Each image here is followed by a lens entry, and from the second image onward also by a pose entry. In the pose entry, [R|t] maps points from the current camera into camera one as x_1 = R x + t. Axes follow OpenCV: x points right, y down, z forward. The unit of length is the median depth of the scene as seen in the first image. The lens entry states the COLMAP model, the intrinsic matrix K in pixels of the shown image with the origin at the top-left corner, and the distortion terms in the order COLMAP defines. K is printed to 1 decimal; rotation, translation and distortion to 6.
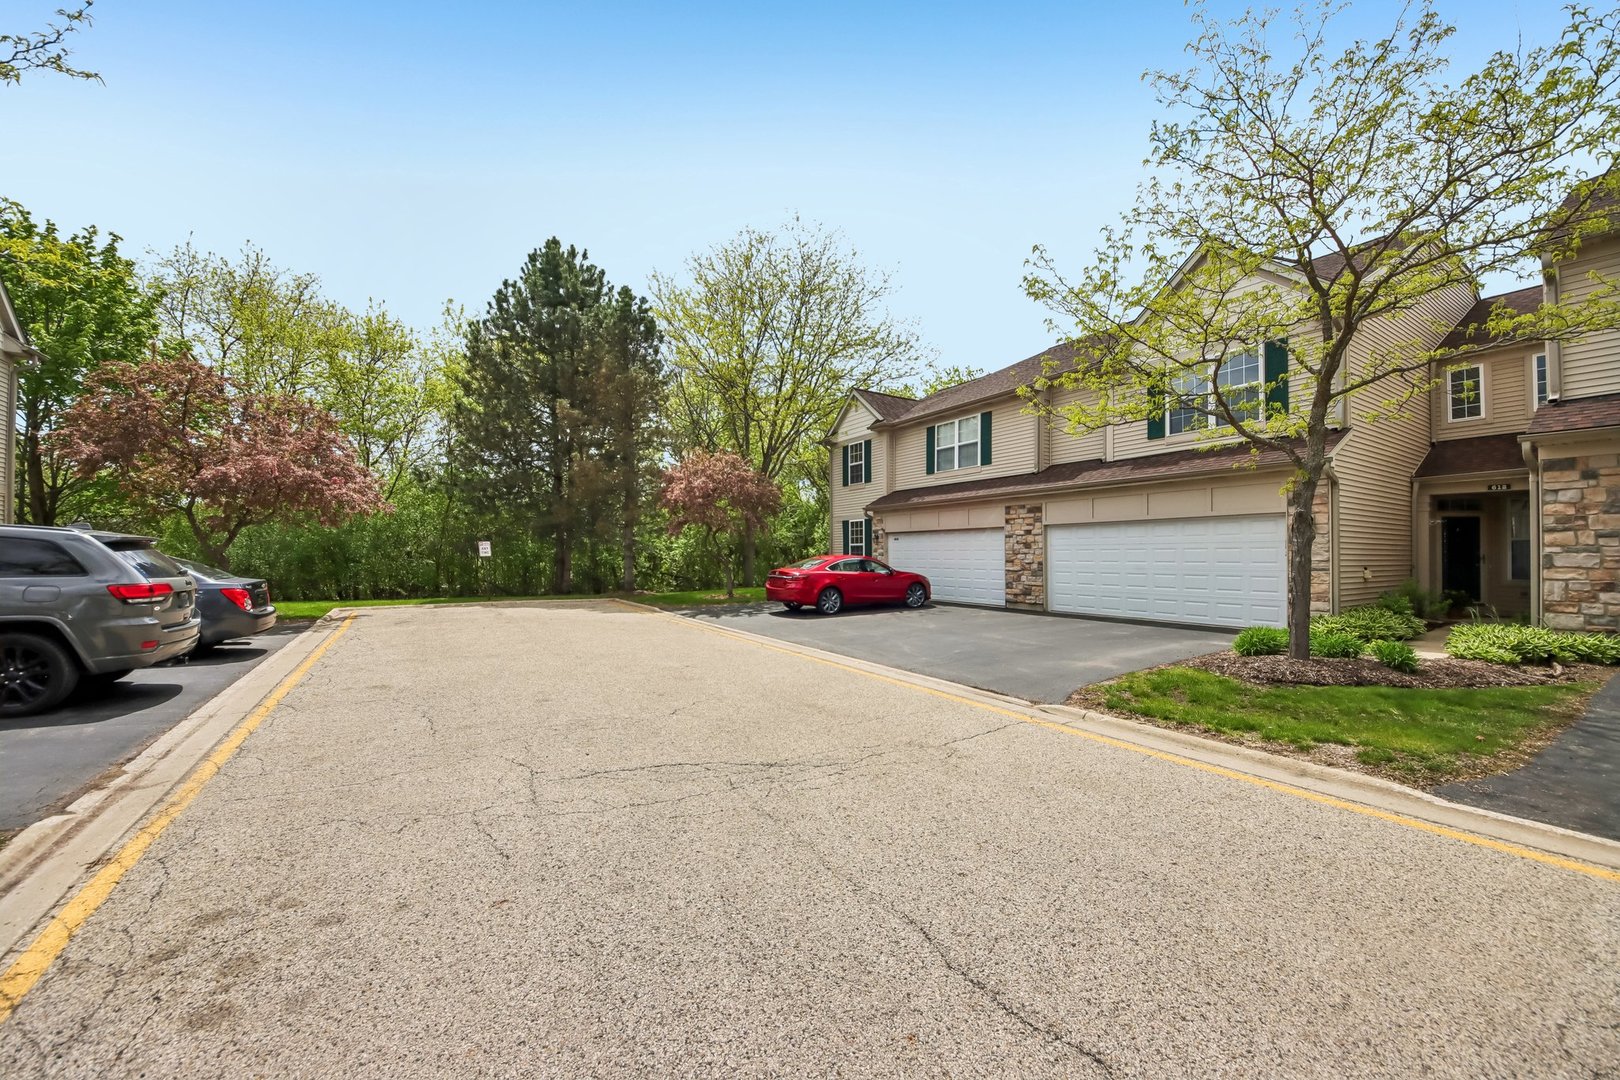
lens RADIAL K [[602.0, 0, 806.0], [0, 602.0, 549.2], [0, 0, 1]] dist [-0.001217, -0.000367]
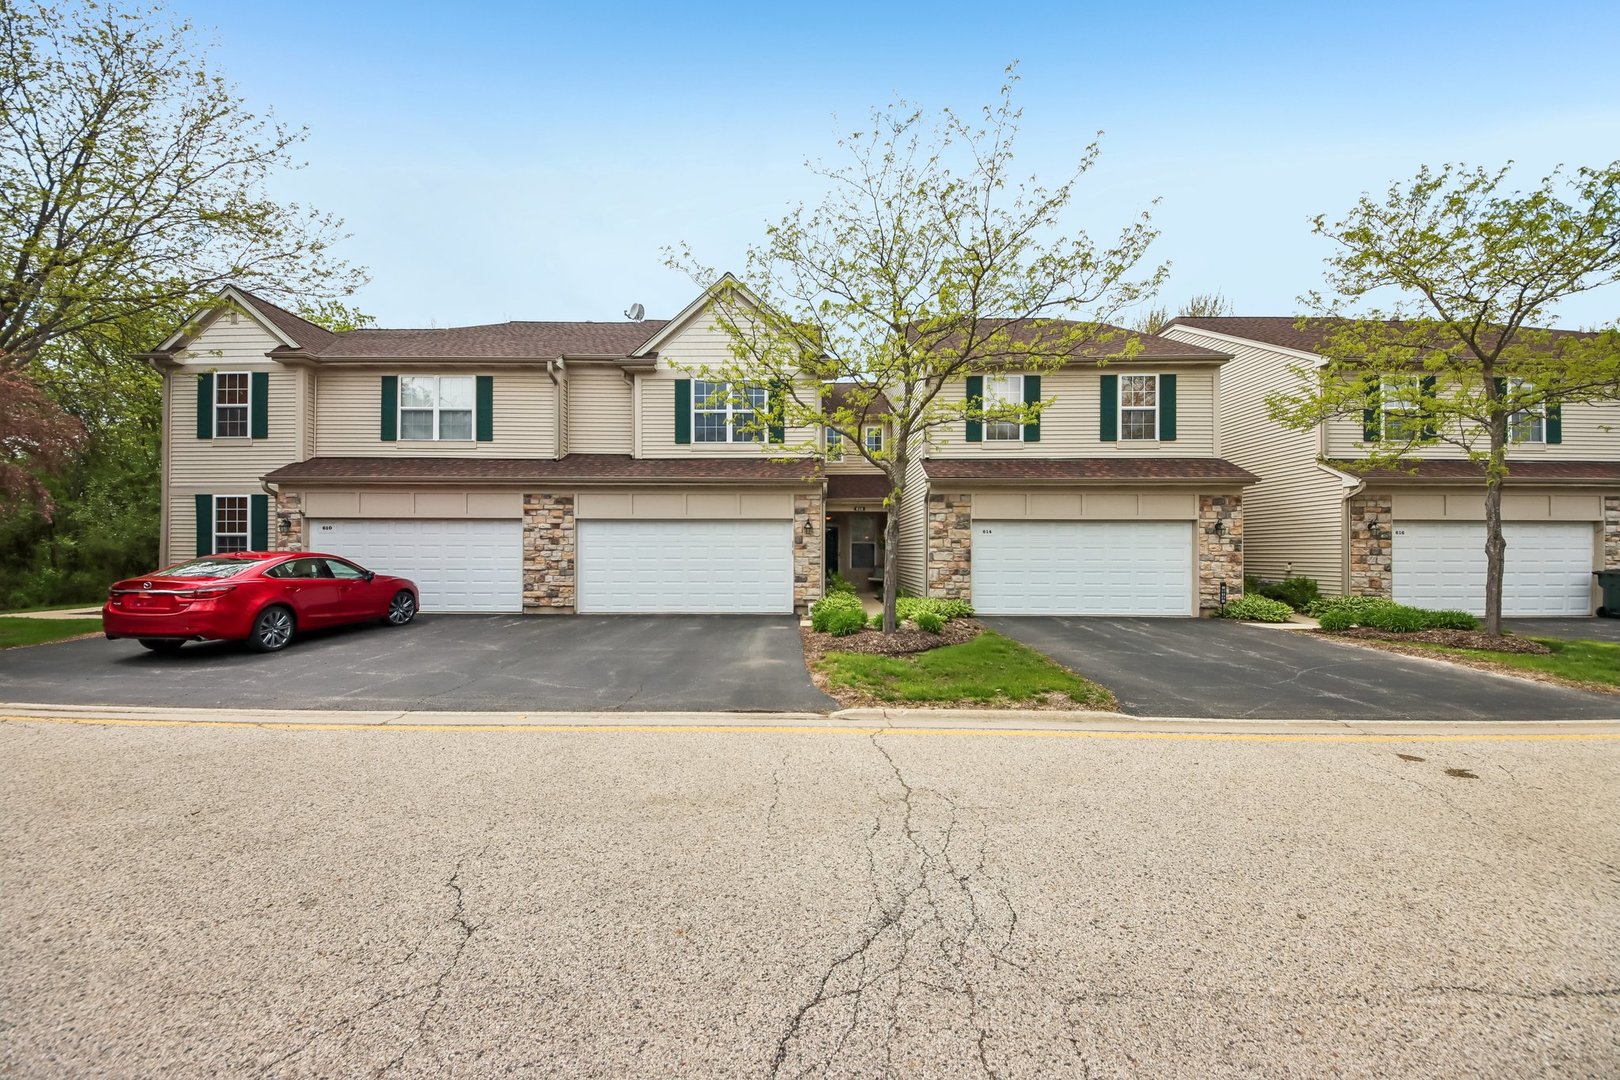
lens RADIAL K [[602.0, 0, 806.0], [0, 602.0, 549.2], [0, 0, 1]] dist [-0.001217, -0.000367]
pose [[0.541090, 0.005909, 0.840944, -0.165089], [-0.011911, 0.999929, 0.000638, 0.000974], [-0.840880, -0.010362, 0.541122, 0.212230]]
